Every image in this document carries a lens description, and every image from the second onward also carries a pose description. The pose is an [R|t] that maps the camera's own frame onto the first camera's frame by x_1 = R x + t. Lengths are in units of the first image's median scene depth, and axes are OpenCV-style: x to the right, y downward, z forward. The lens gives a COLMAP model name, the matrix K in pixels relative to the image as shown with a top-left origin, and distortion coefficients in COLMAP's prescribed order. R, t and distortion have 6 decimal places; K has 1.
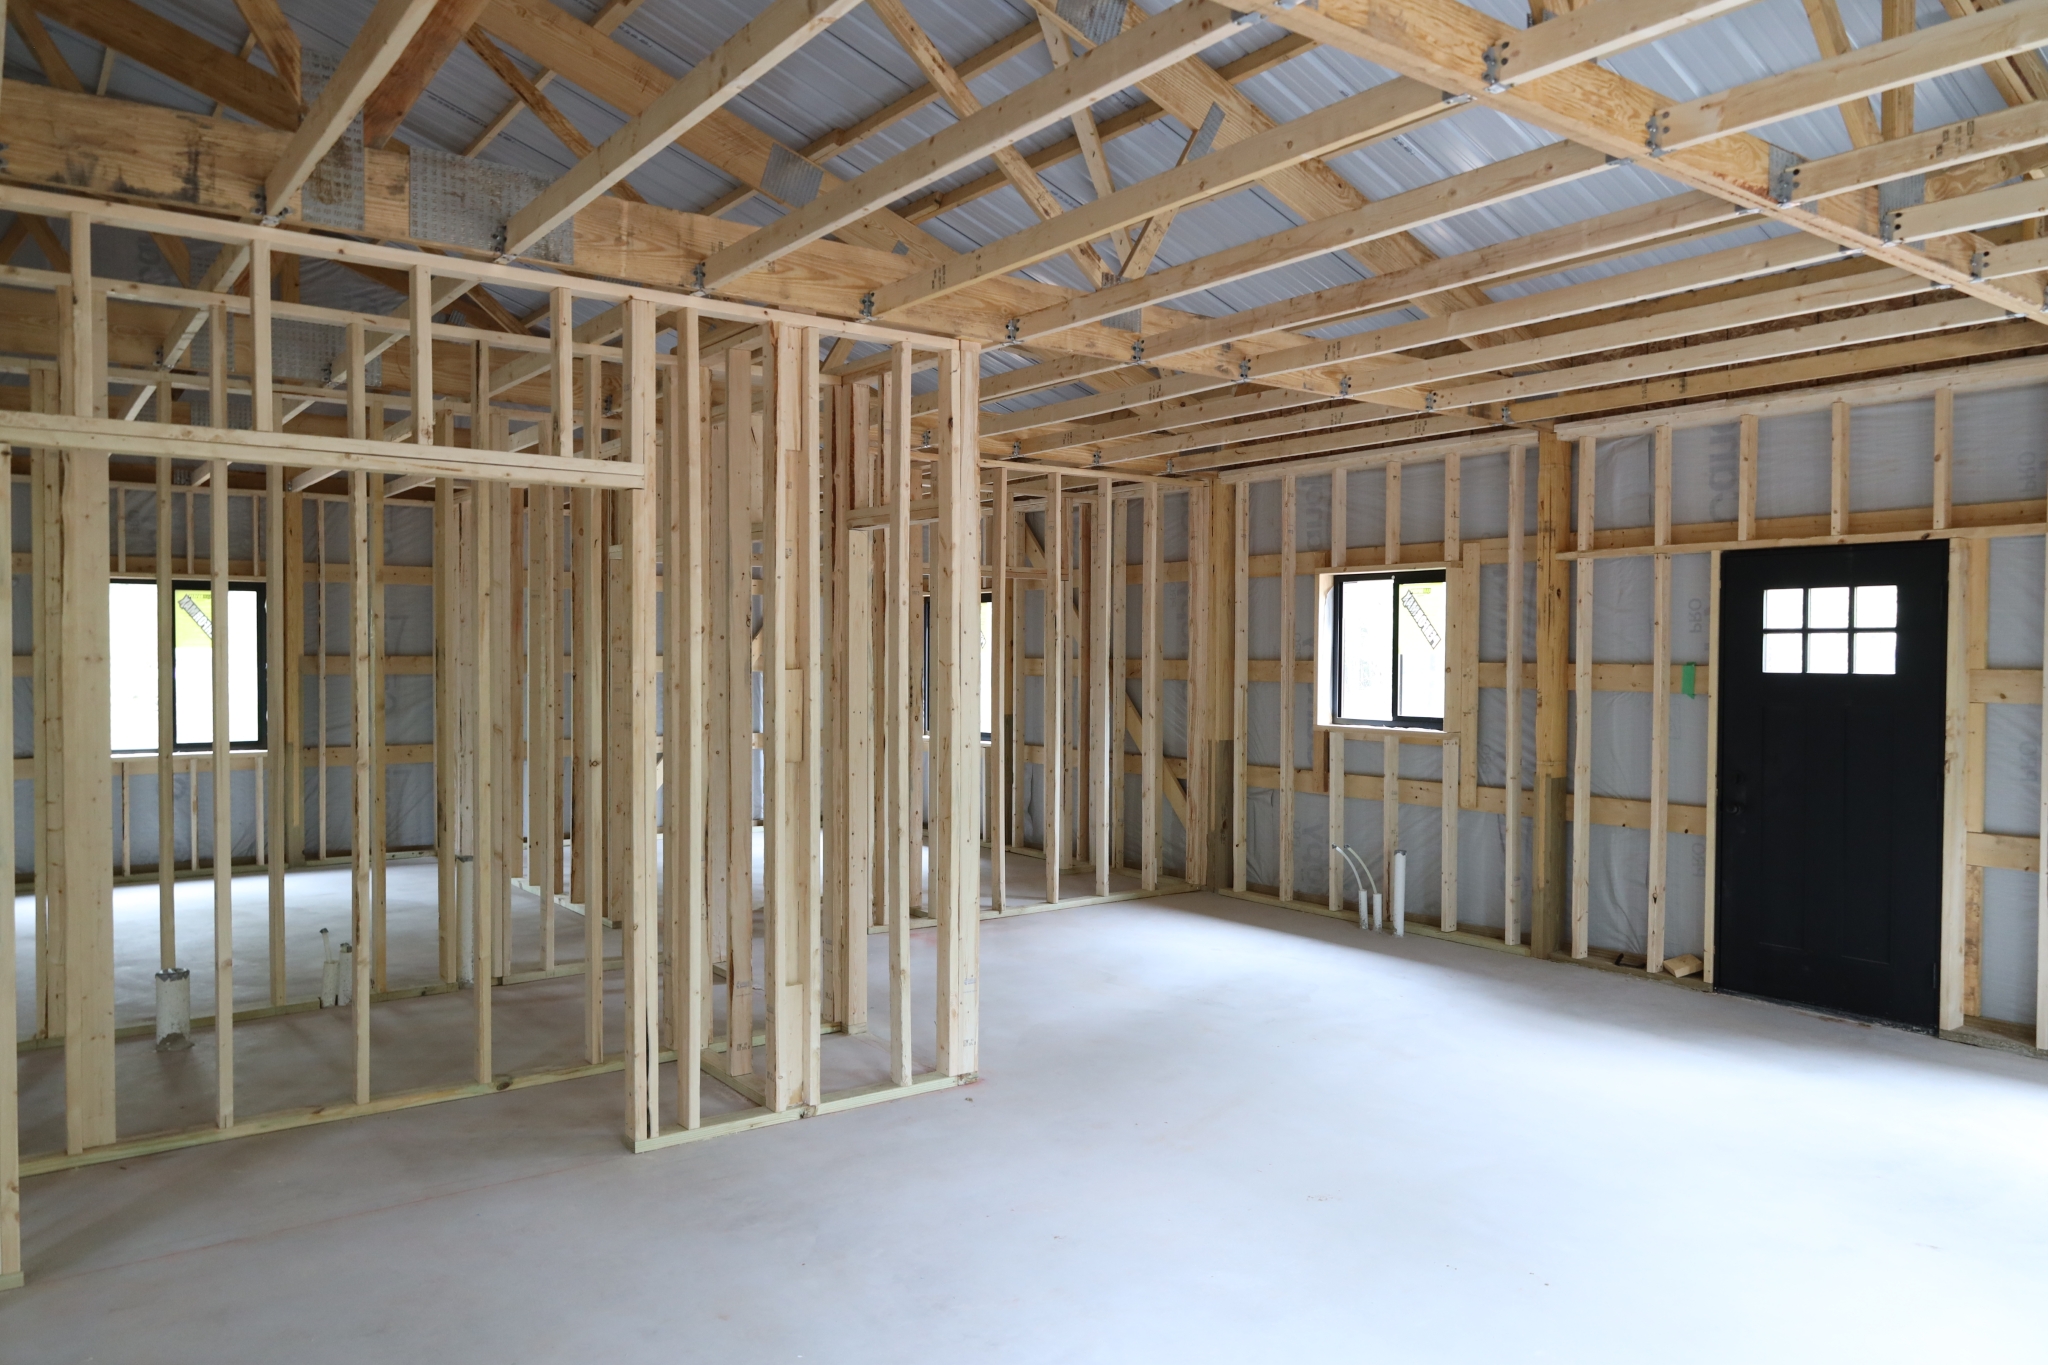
lens RADIAL K [[1411.2, 0, 1029.5], [0, 1411.2, 684.4], [0, 0, 1]] dist [-0.001647, 0.002777]
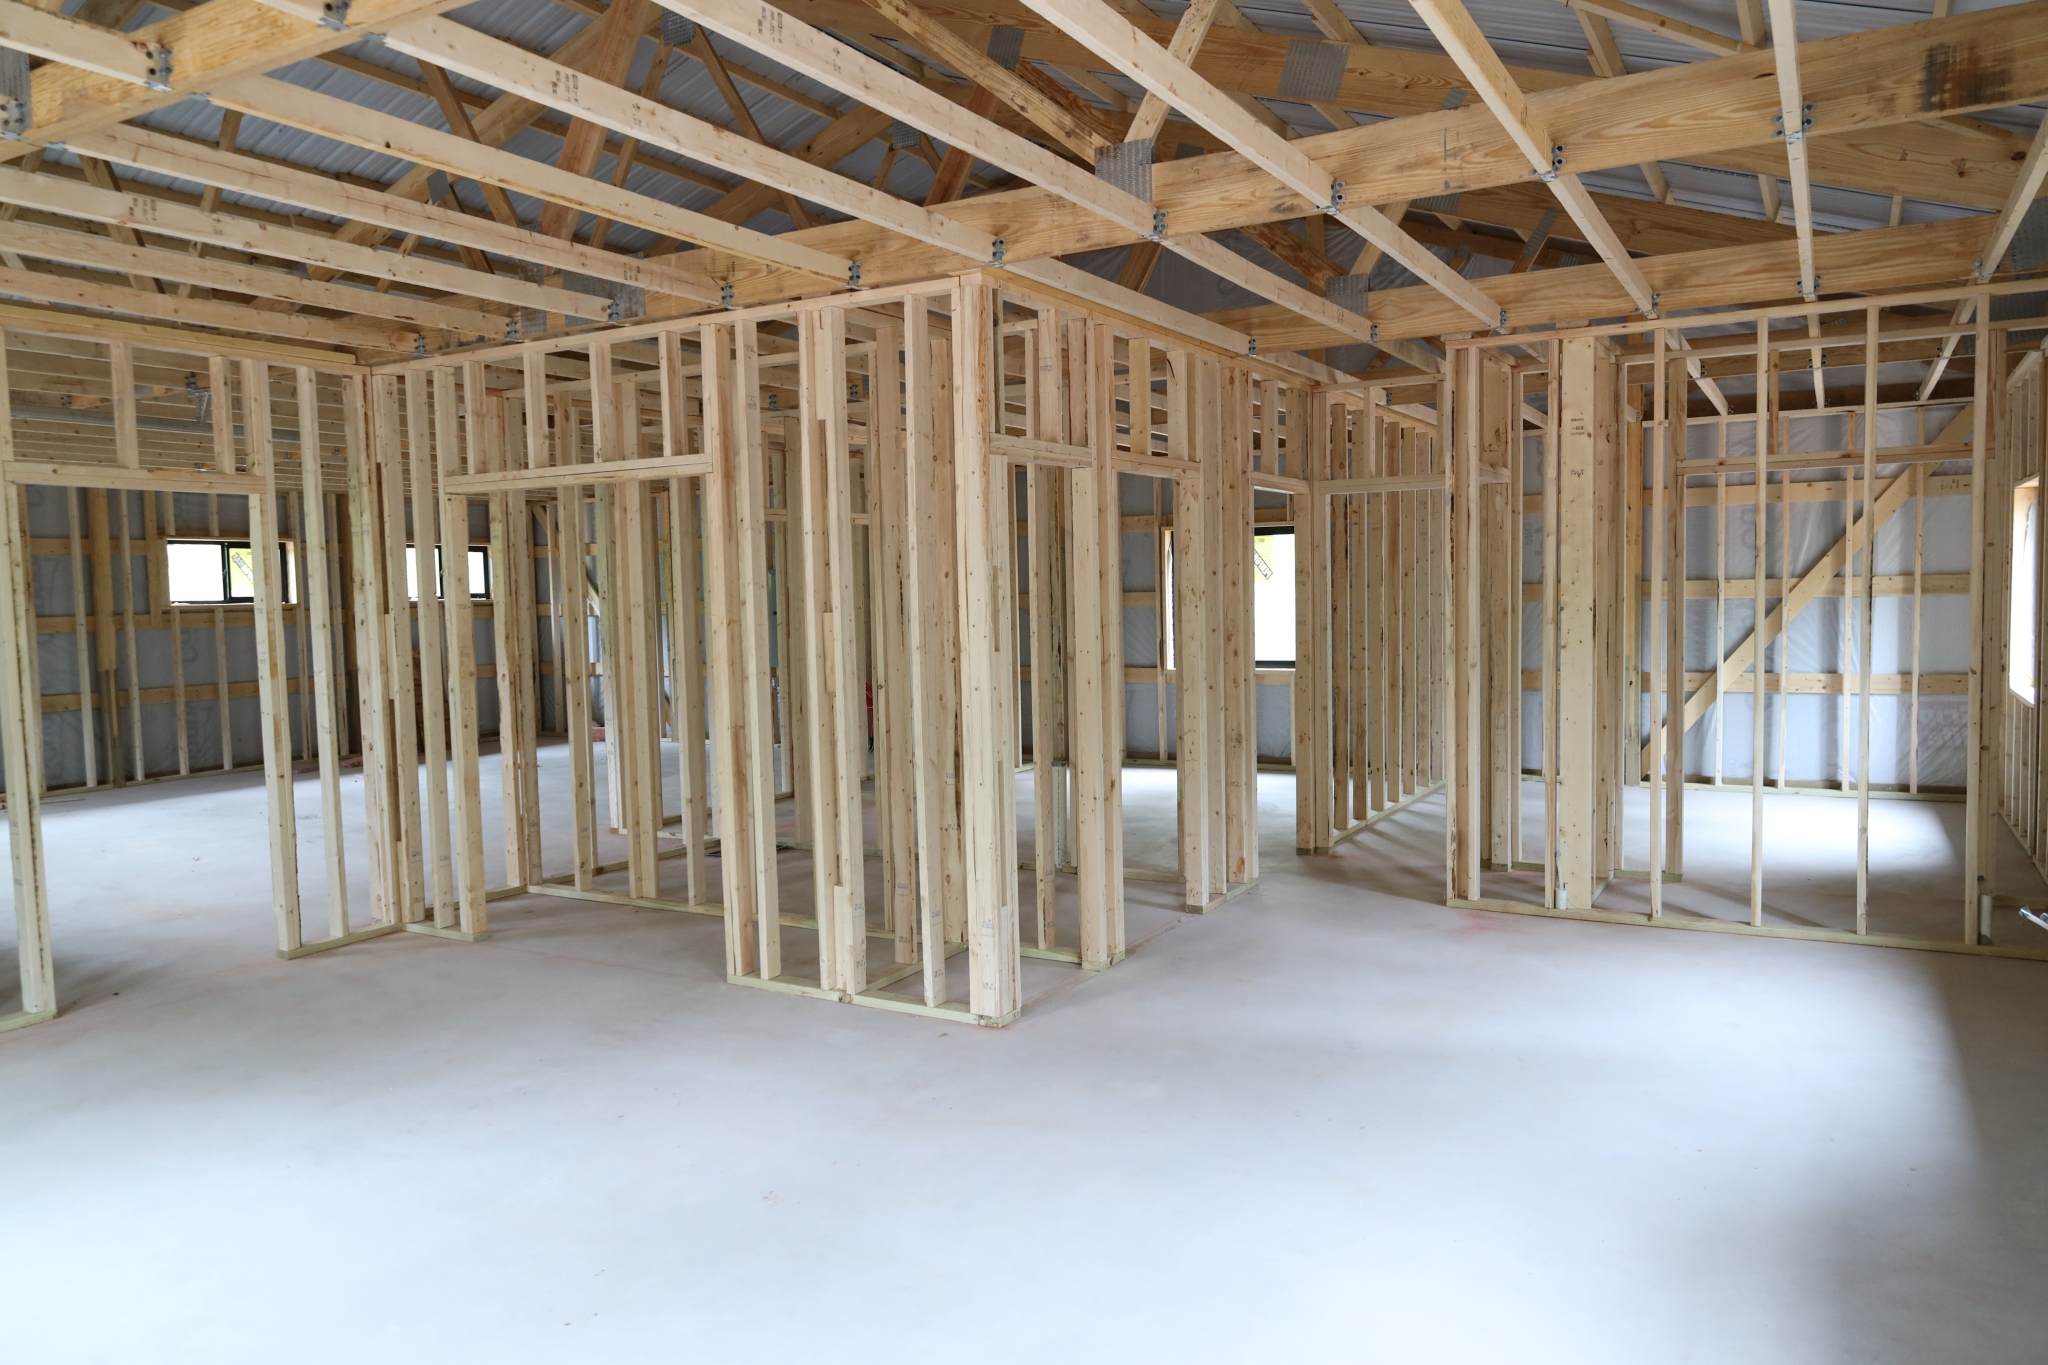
lens RADIAL K [[1411.2, 0, 1024.8], [0, 1411.2, 684.4], [0, 0, 1]] dist [-0.001647, 0.002777]
pose [[0.396328, 0.049429, -0.916778, 0.749099], [0.000659, 0.998534, 0.054122, -0.011172], [0.918109, -0.022054, 0.395714, 0.545515]]
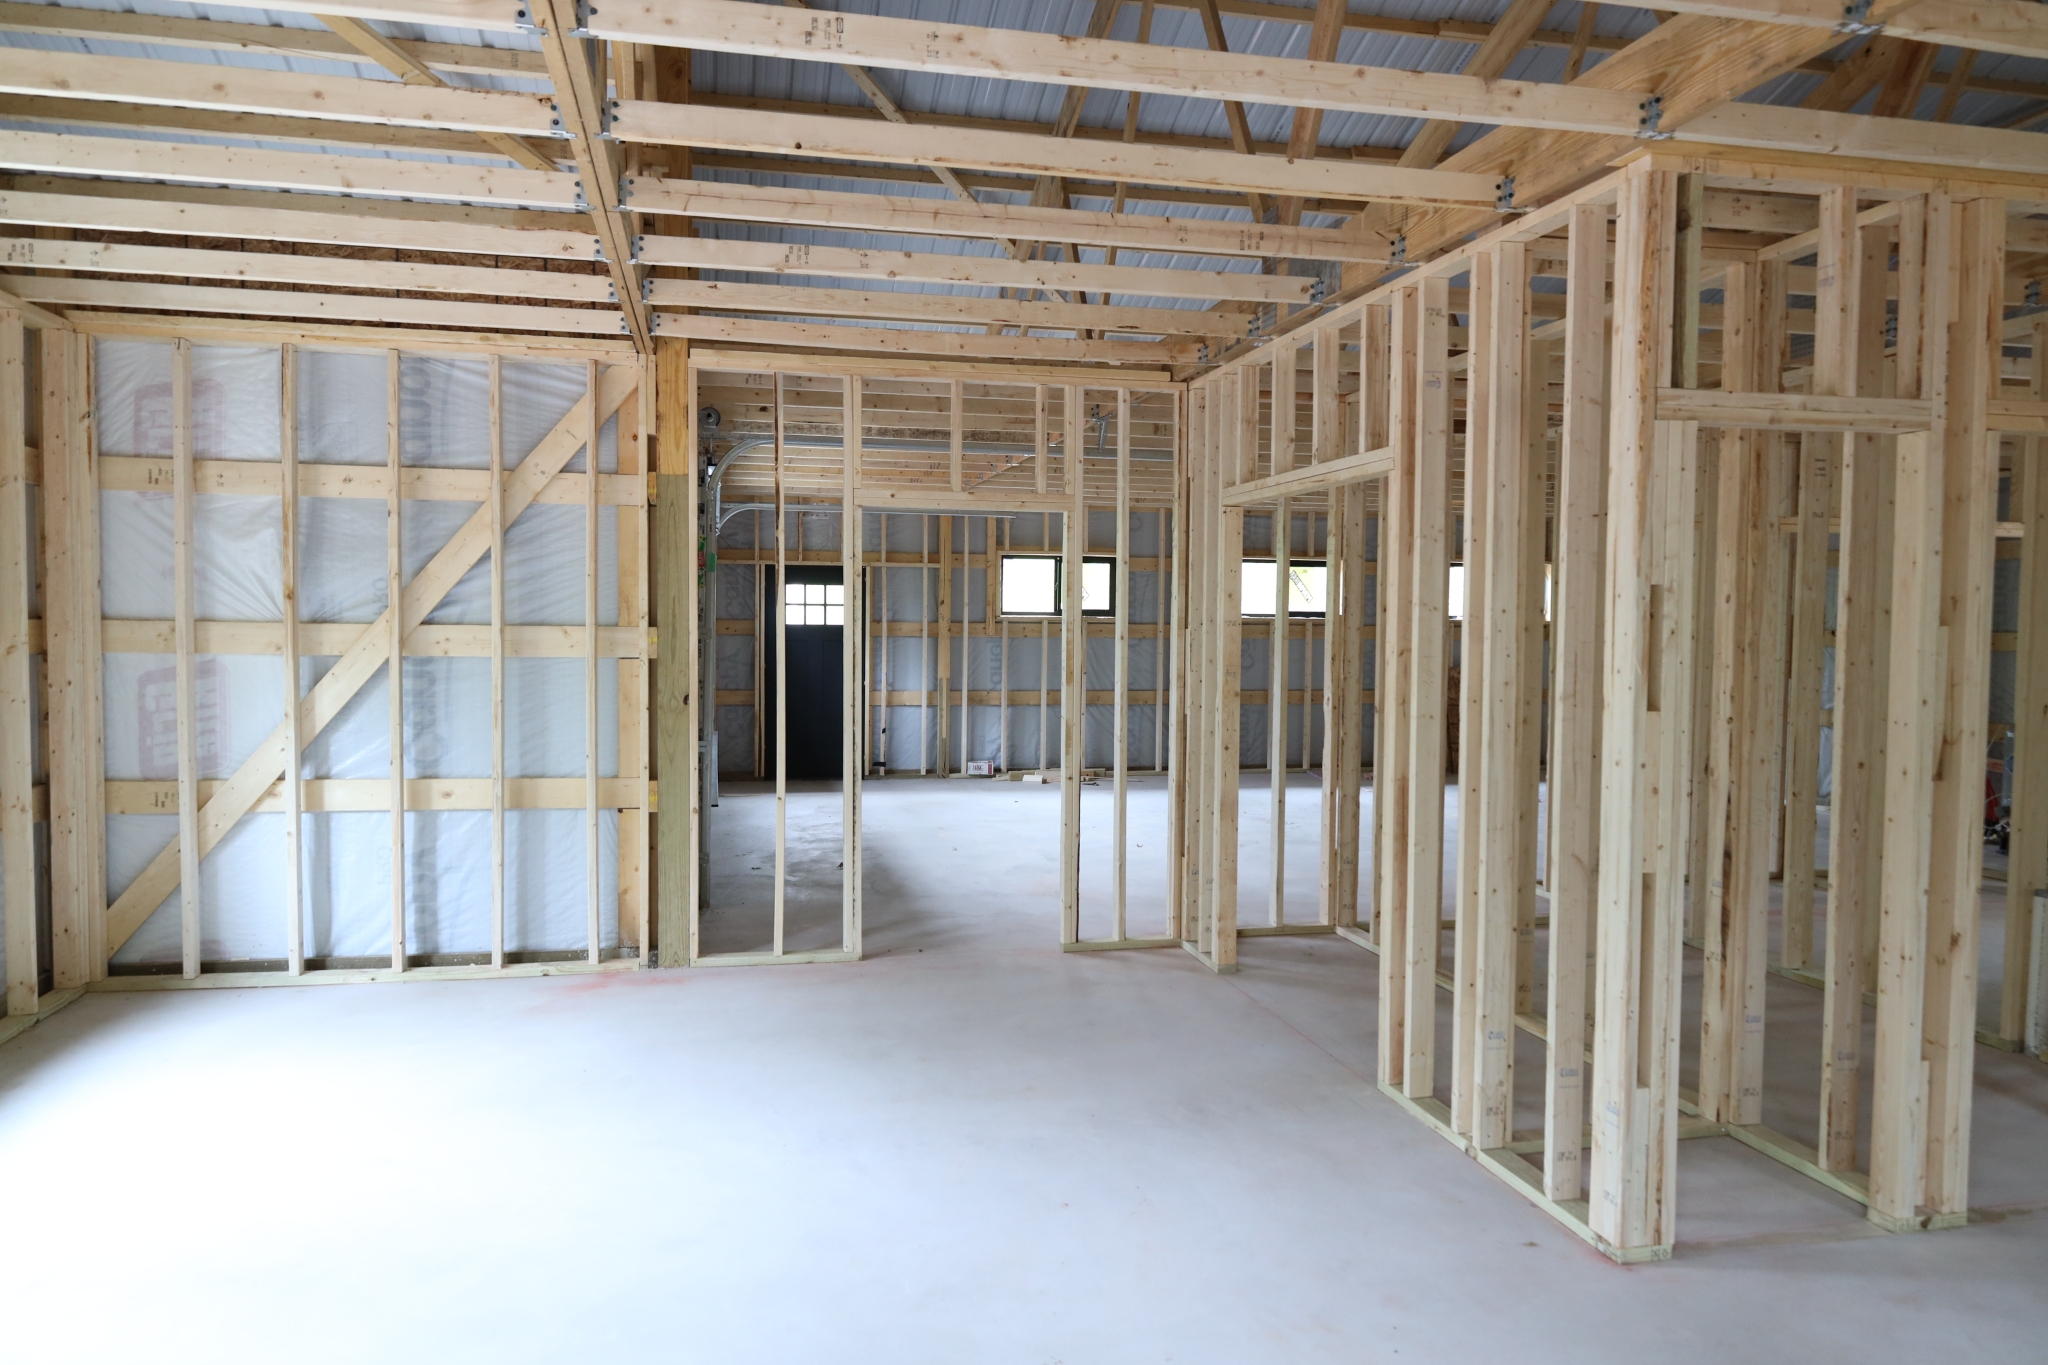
lens RADIAL K [[1411.2, 0, 1008.0], [0, 1411.2, 683.3], [0, 0, 1]] dist [-0.001647, 0.002777]
pose [[-0.415305, 0.033021, -0.909083, 0.596356], [-0.035660, 0.997982, 0.052542, -0.016853], [0.908983, 0.054239, -0.413289, 0.860229]]
